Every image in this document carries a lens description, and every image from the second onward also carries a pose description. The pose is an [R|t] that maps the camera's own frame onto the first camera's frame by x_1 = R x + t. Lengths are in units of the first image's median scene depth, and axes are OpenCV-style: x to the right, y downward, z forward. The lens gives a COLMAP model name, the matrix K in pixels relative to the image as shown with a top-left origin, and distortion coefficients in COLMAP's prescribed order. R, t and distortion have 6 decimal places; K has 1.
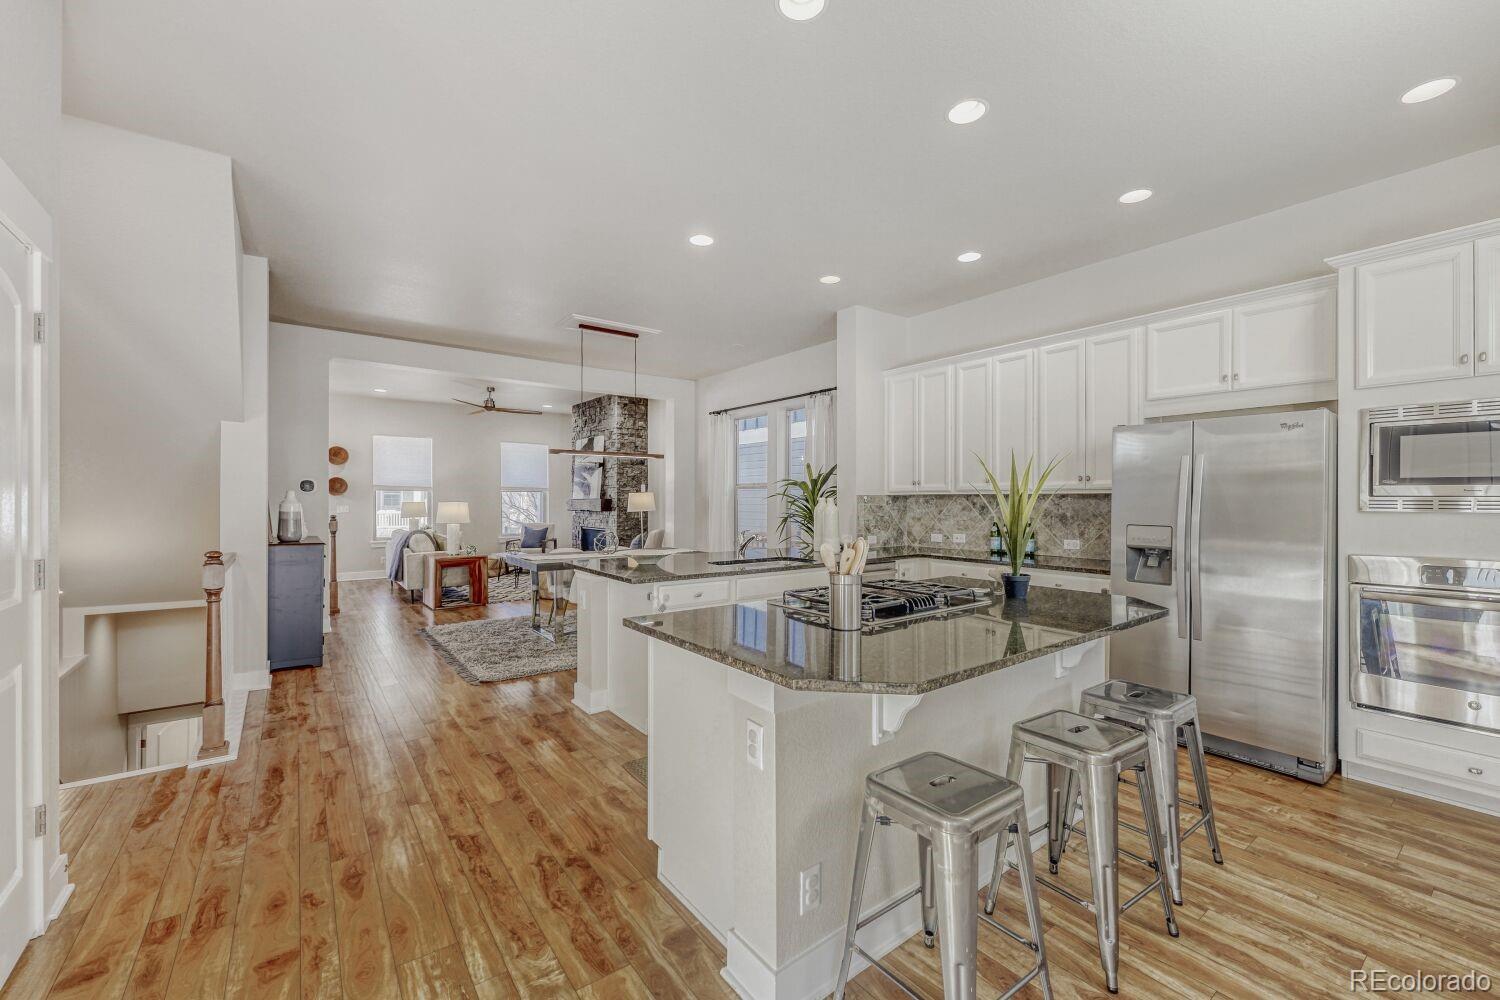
lens RADIAL K [[616.6, 0, 755.3], [0, 616.6, 498.8], [0, 0, 1]] dist [-0.014502, 0.000154]
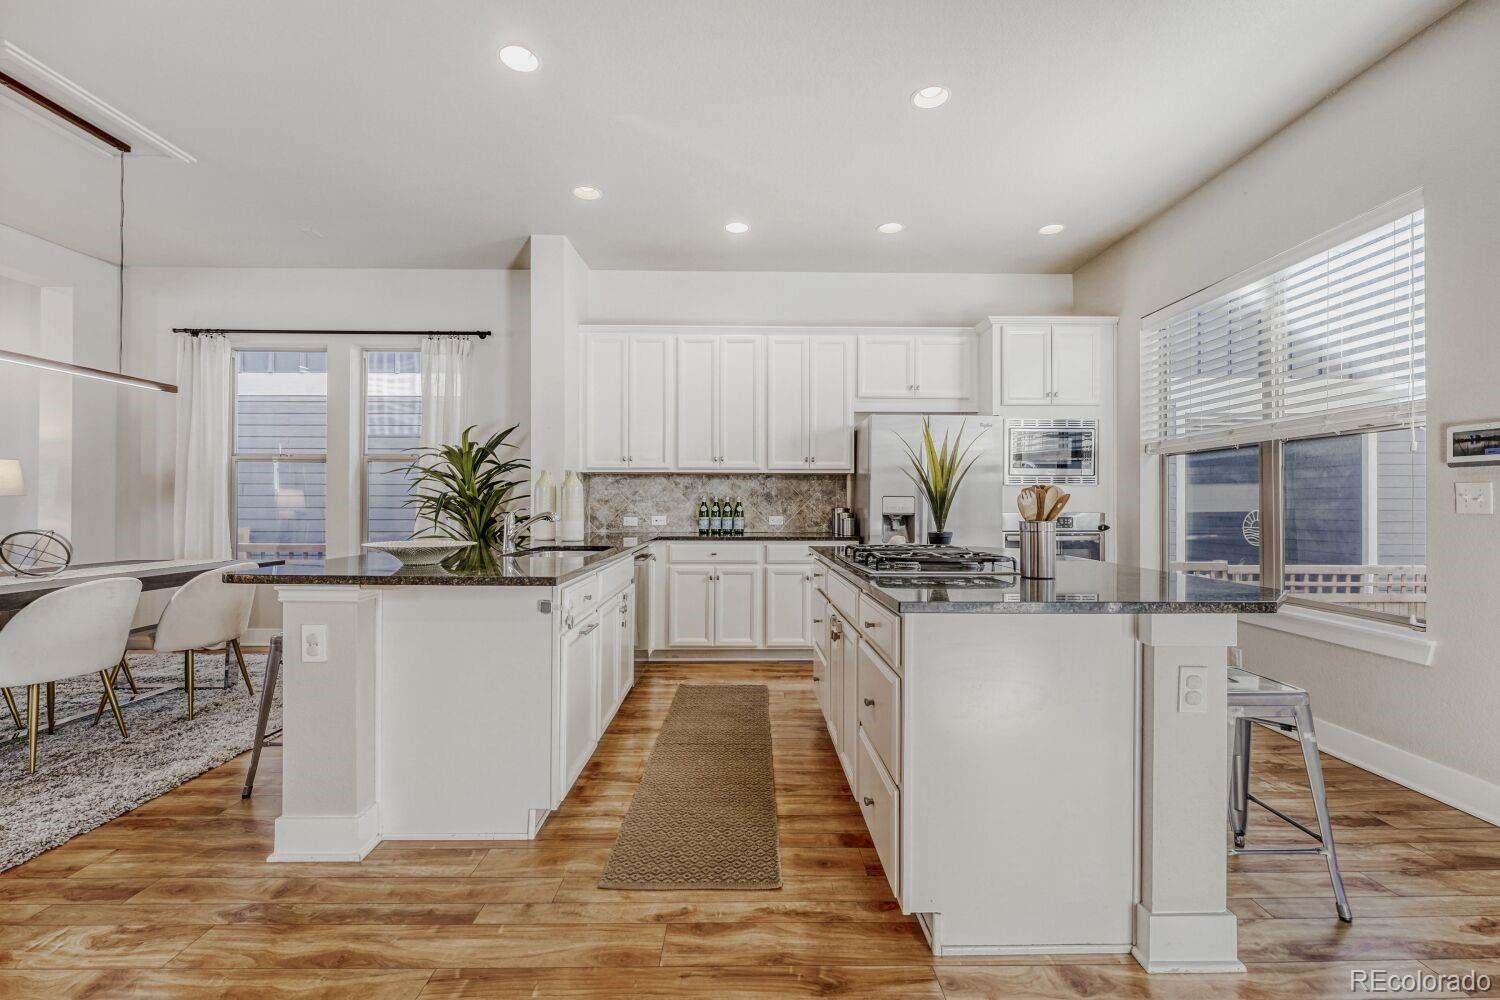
lens RADIAL K [[640.0, 0, 755.5], [0, 640.0, 498.0], [0, 0, 1]] dist [-0.003437, -0.000159]
pose [[0.584117, 0.008681, 0.811623, -0.451971], [-0.002807, 0.999958, -0.008675, 0.045472], [-0.811664, 0.002789, 0.584118, 0.370883]]
